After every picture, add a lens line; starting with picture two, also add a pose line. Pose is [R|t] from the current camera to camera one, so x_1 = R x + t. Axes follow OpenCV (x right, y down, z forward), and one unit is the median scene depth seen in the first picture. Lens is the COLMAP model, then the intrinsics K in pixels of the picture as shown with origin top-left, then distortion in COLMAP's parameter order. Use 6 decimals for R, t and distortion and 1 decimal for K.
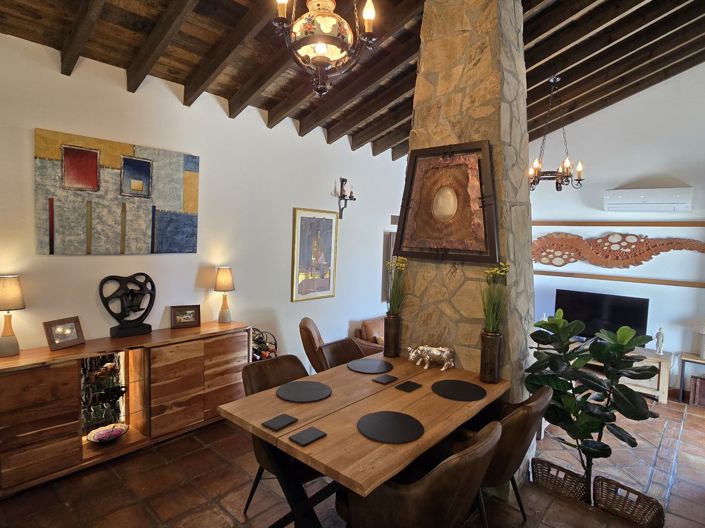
lens RADIAL K [[402.1, 0, 352.5], [0, 402.1, 264.0], [0, 0, 1]] dist [-0.007765, -0.001549]
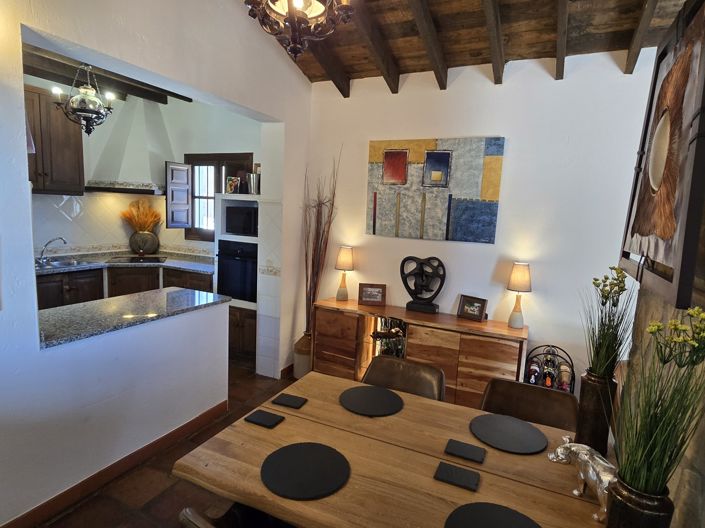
lens RADIAL K [[402.1, 0, 352.5], [0, 402.1, 264.0], [0, 0, 1]] dist [-0.007765, -0.001549]
pose [[0.282330, 0.106848, -0.953348, 0.444857], [-0.107636, 0.991031, 0.079196, -0.021790], [0.953260, 0.080256, 0.291299, 0.472353]]
